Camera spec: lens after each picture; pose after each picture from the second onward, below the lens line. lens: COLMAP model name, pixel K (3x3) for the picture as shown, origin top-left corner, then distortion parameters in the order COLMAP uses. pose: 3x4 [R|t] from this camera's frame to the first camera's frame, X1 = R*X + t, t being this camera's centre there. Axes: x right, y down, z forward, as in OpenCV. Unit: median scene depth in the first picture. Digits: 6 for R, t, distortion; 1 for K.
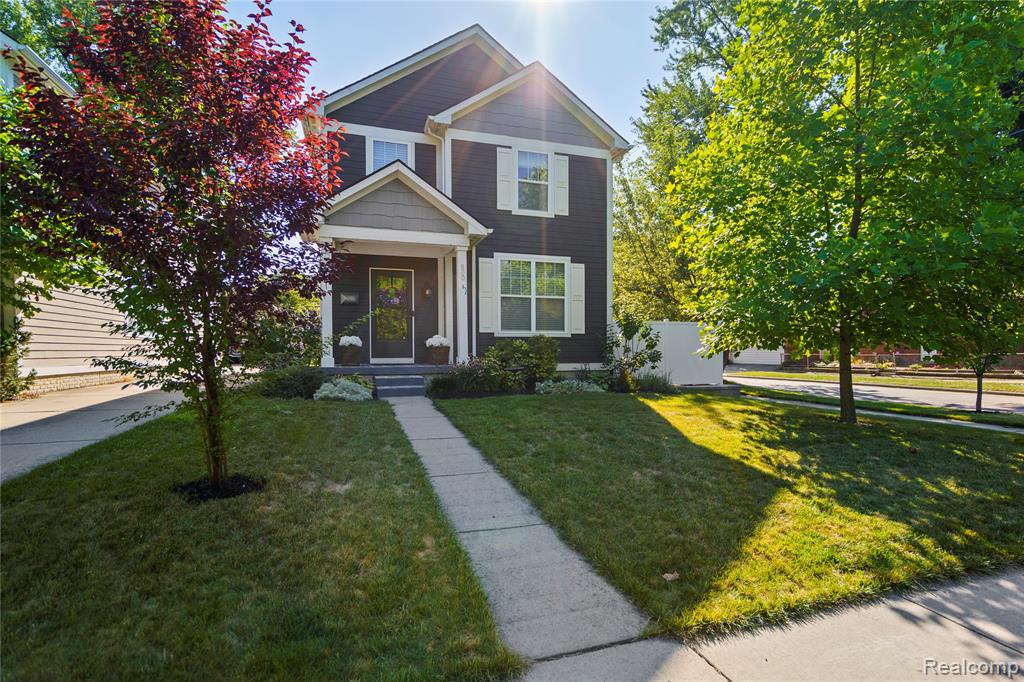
lens RADIAL K [[507.8, 0, 512.7], [0, 507.8, 358.9], [0, 0, 1]] dist [-0.000554, -0.000400]
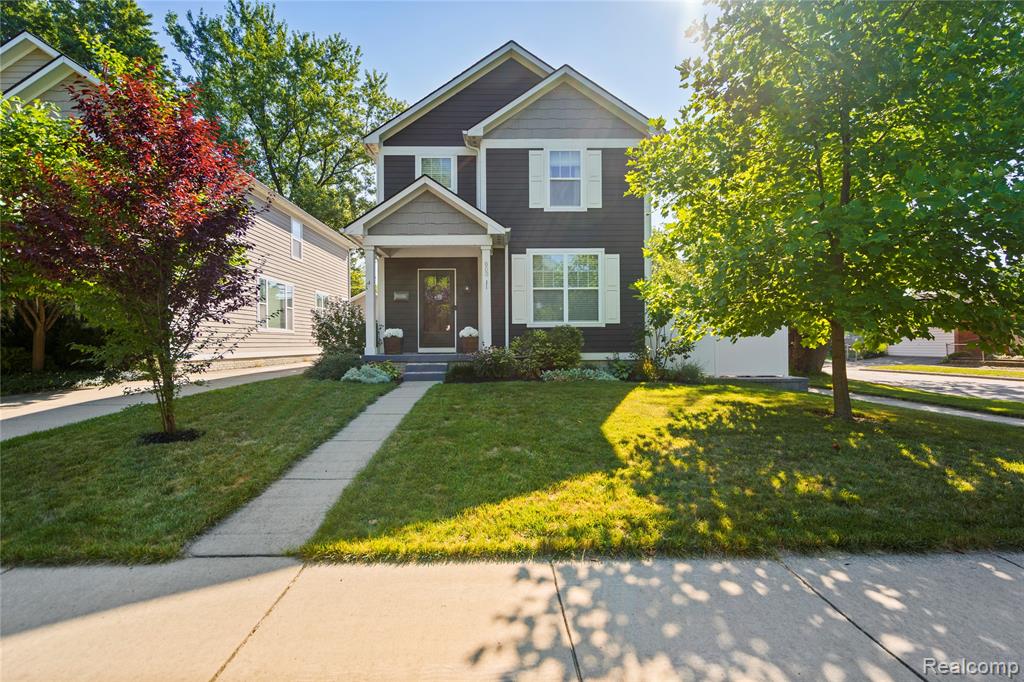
lens RADIAL K [[502.6, 0, 512.0], [0, 502.6, 341.0], [0, 0, 1]] dist [-0.002439, -0.000096]
pose [[0.951851, -0.006500, -0.306493, 0.262706], [-0.000050, 0.999772, -0.021359, 0.007093], [0.306562, 0.020346, 0.951633, -0.010524]]
